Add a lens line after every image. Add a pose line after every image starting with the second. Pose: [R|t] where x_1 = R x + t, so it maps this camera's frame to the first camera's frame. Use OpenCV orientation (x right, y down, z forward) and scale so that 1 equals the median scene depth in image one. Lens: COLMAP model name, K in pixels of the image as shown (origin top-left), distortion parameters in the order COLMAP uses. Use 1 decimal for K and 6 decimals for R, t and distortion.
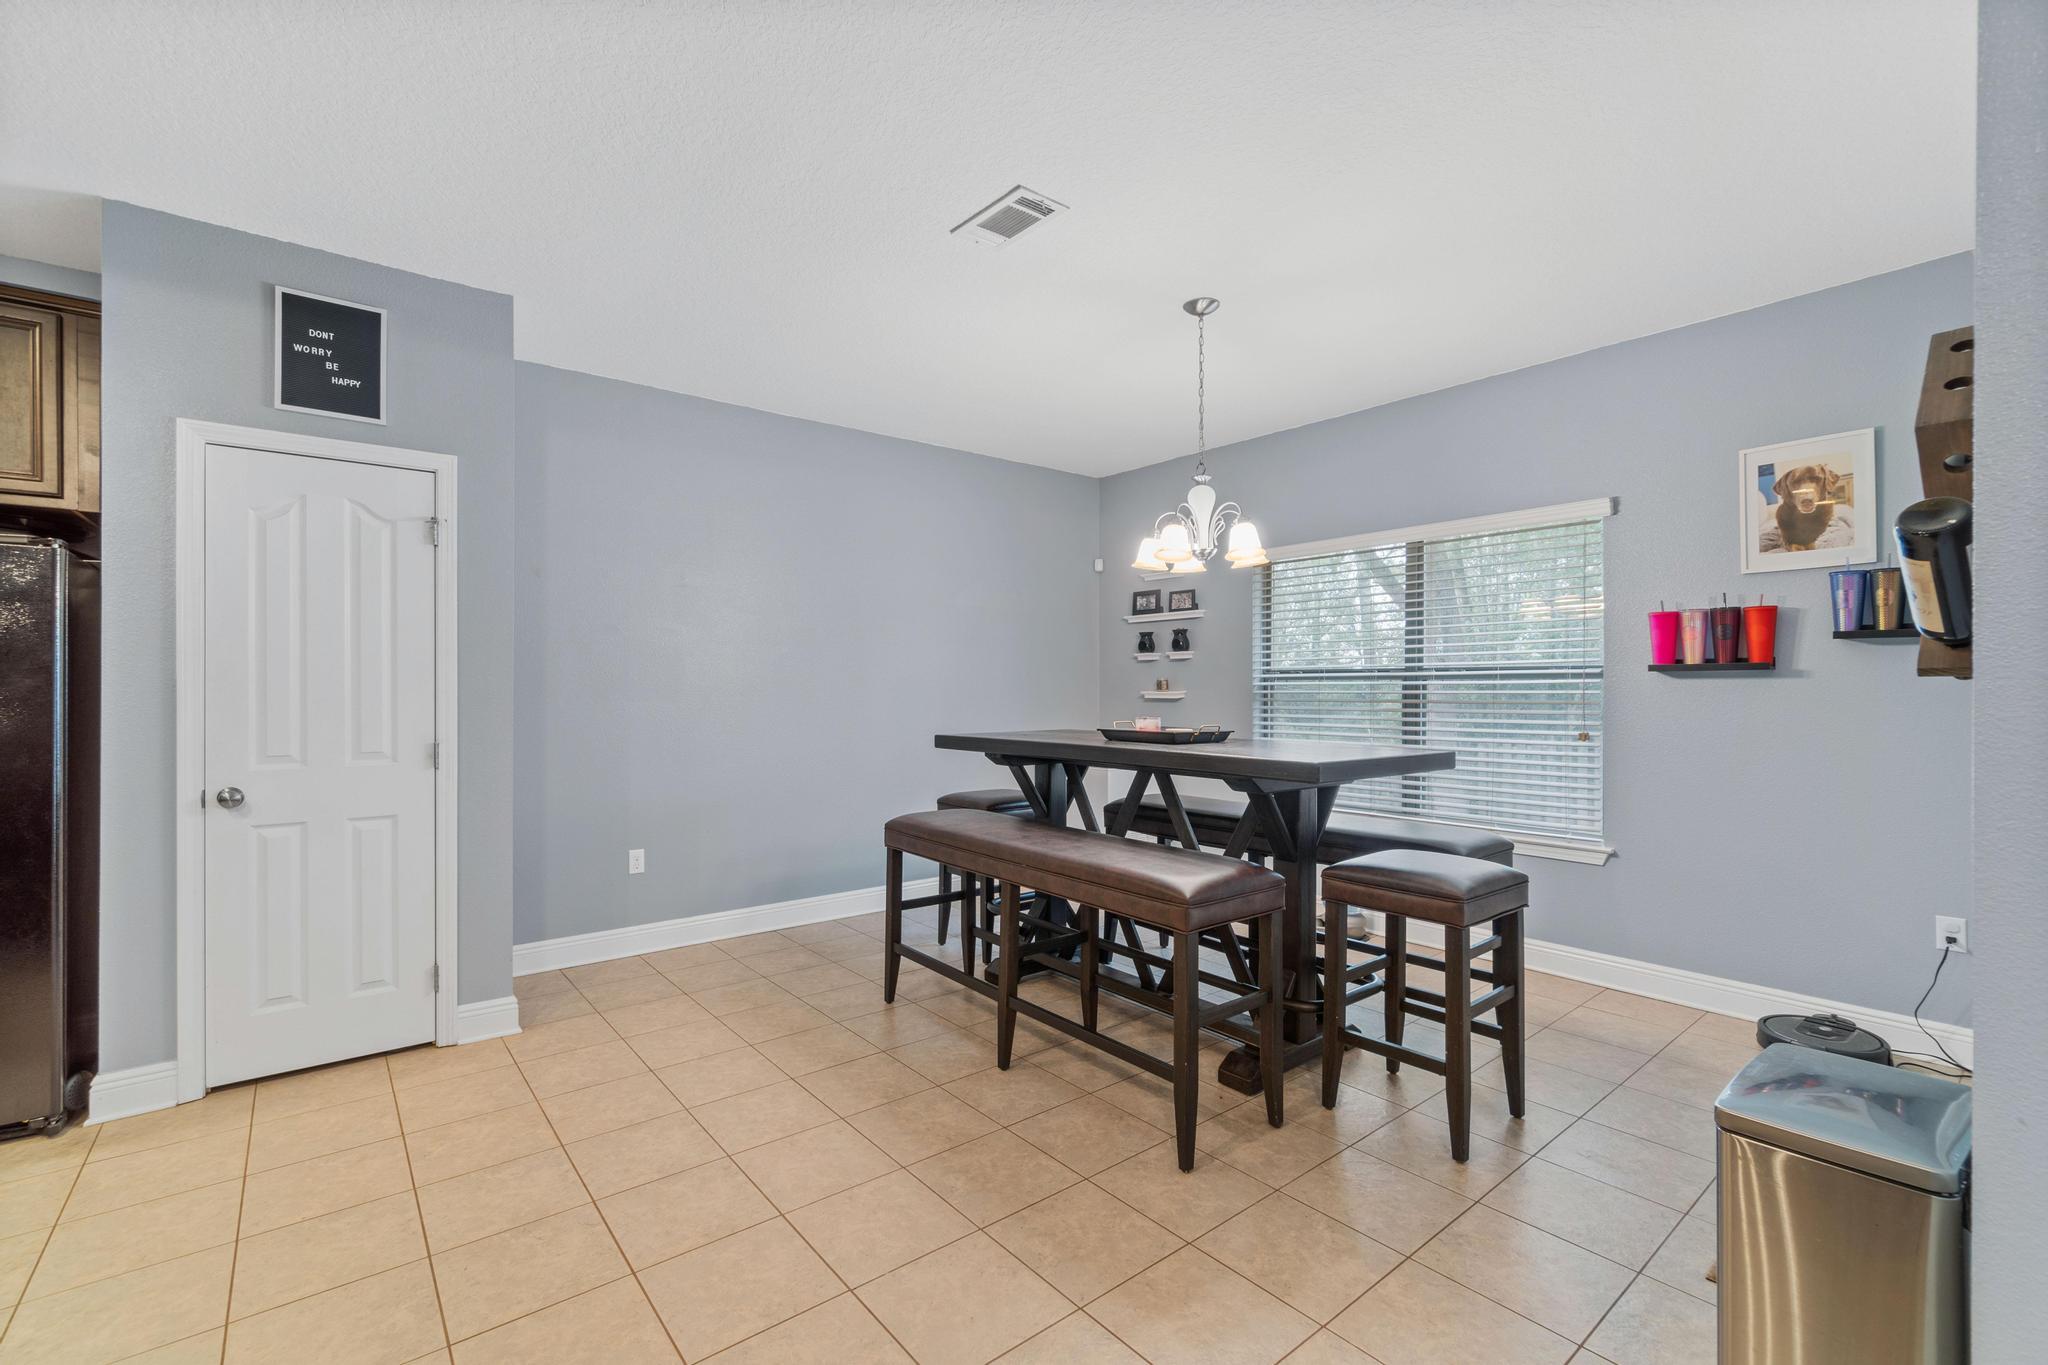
lens RADIAL K [[890.2, 0, 1010.9], [0, 890.2, 688.0], [0, 0, 1]] dist [-0.003177, -0.000546]
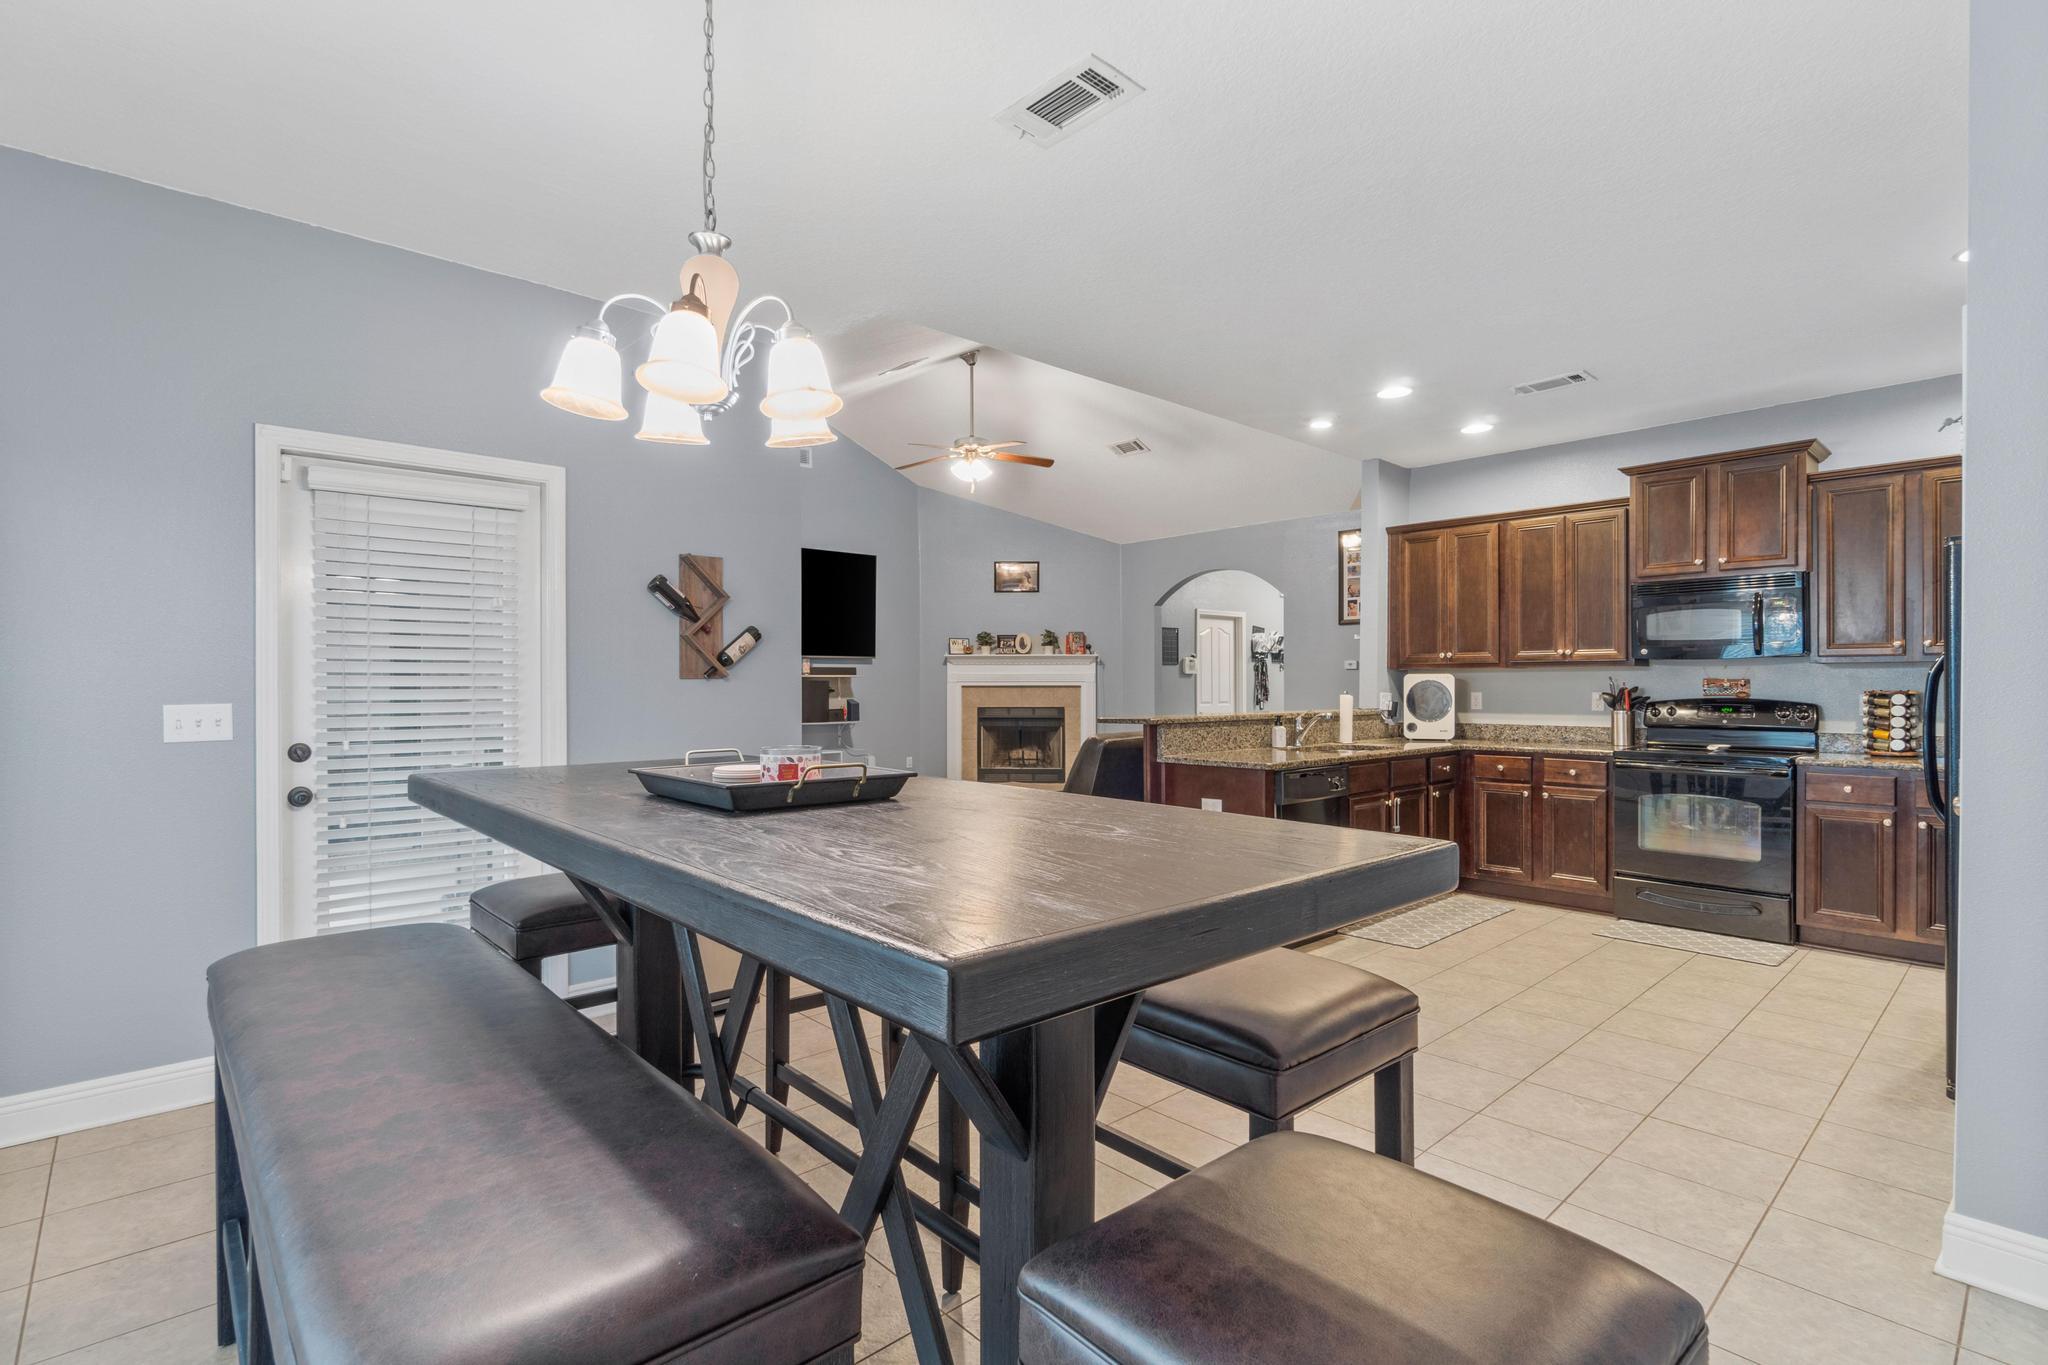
lens RADIAL K [[956.9, 0, 1014.6], [0, 956.9, 682.4], [0, 0, 1]] dist [-0.012784, 0.004859]
pose [[-0.998263, 0.001189, -0.058901, 0.089038], [0.001252, 0.999999, -0.001036, 0.002876], [0.058899, -0.001108, -0.998263, 1.640073]]
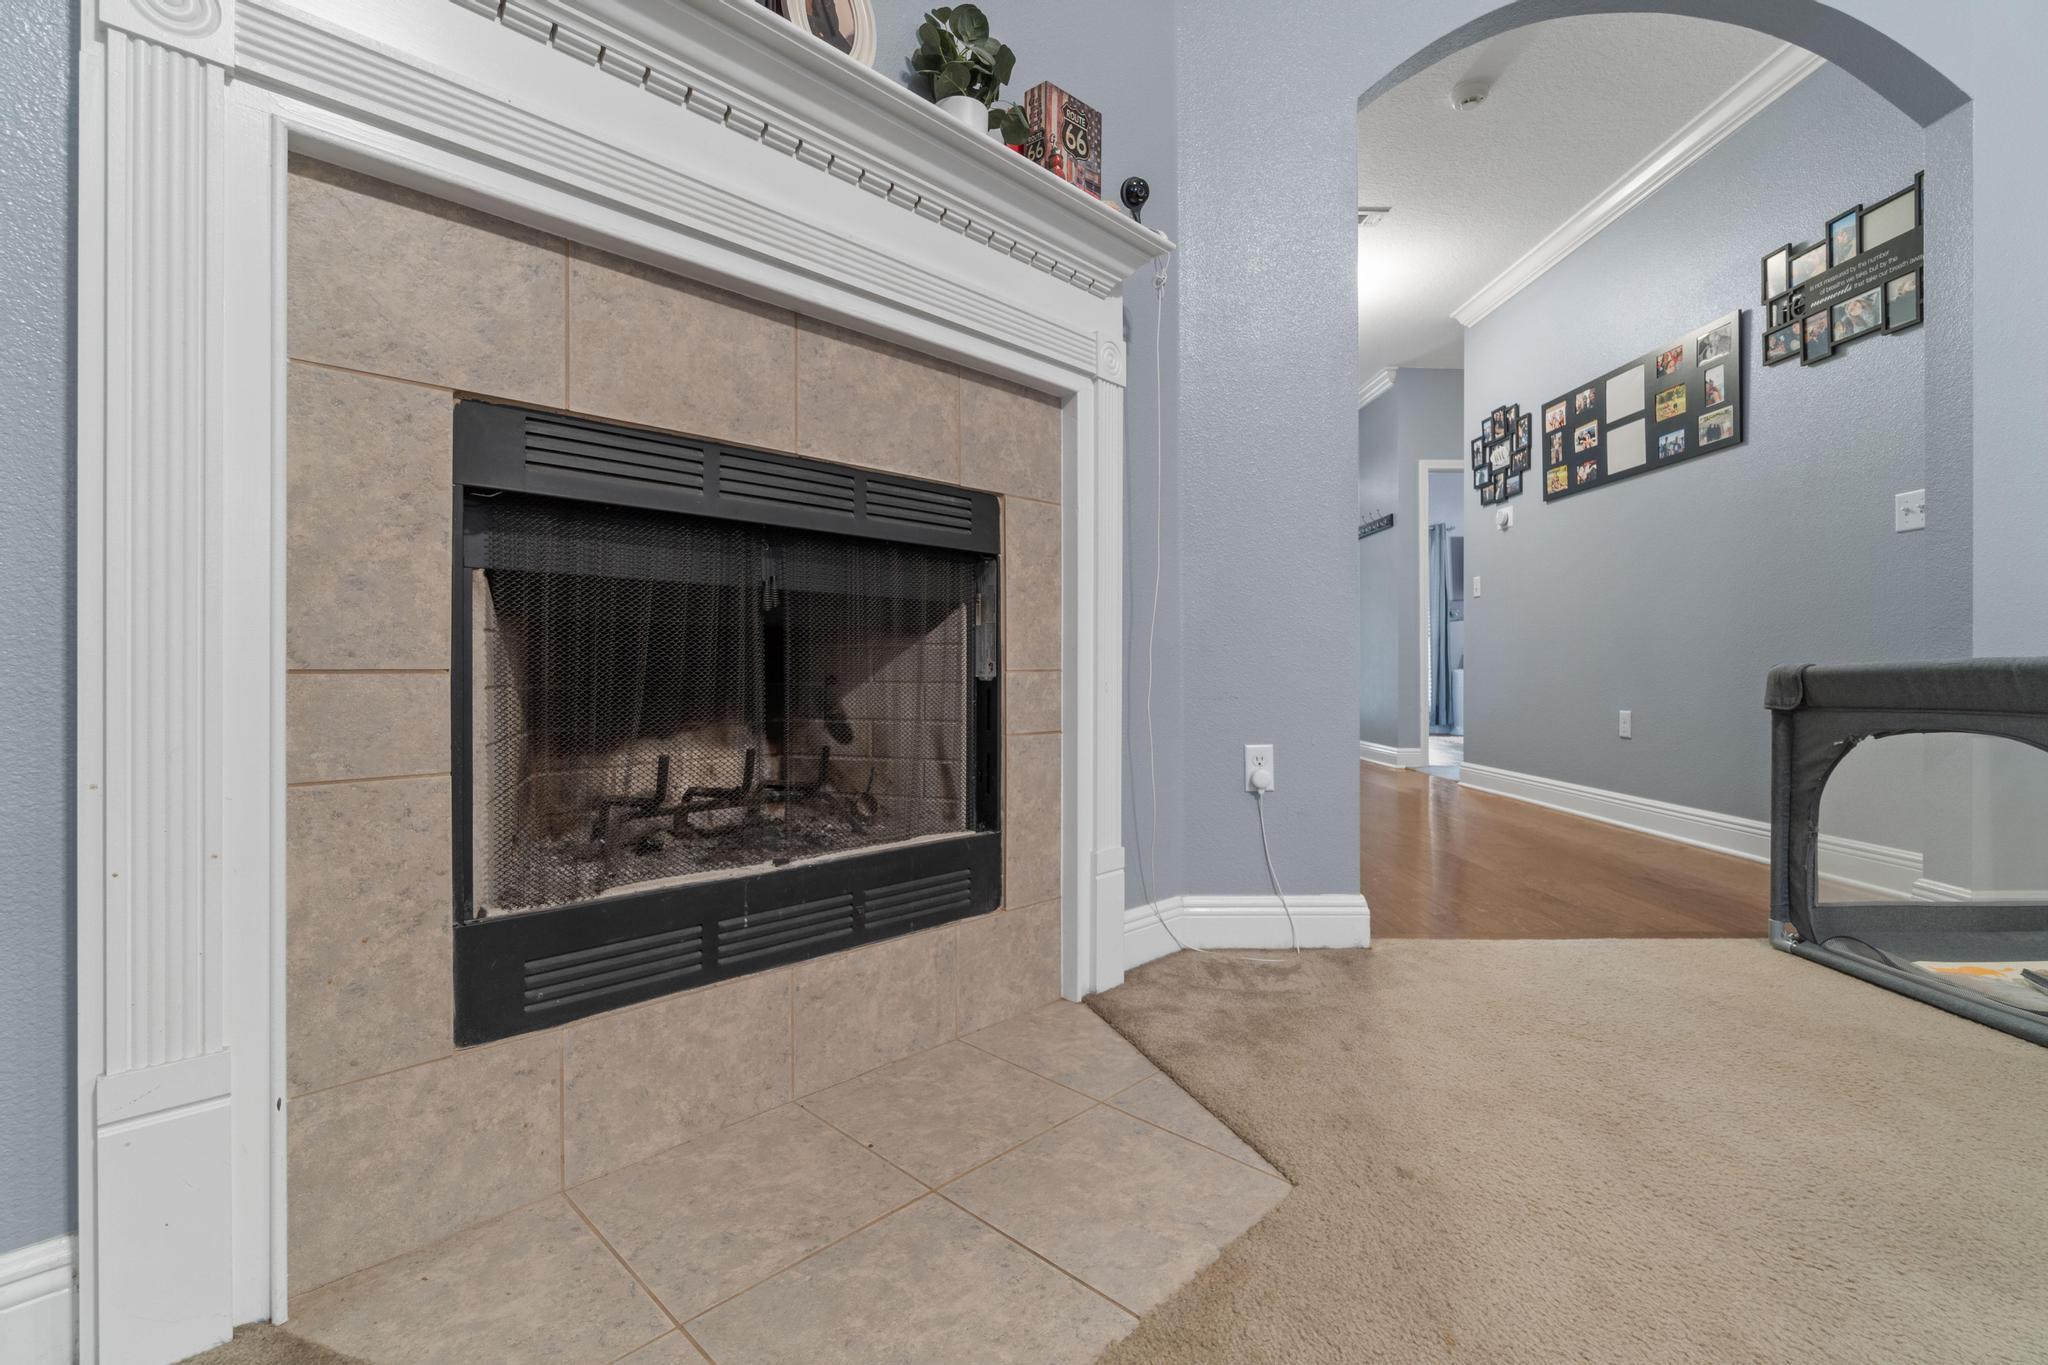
lens RADIAL K [[890.2, 0, 1012.3], [0, 890.2, 664.8], [0, 0, 1]] dist [-0.003177, -0.000546]
pose [[-0.633678, 0.000234, -0.773597, 0.153397], [0.000664, 1.000000, -0.000242, 0.188298], [0.773596, -0.000667, -0.633678, -1.207312]]
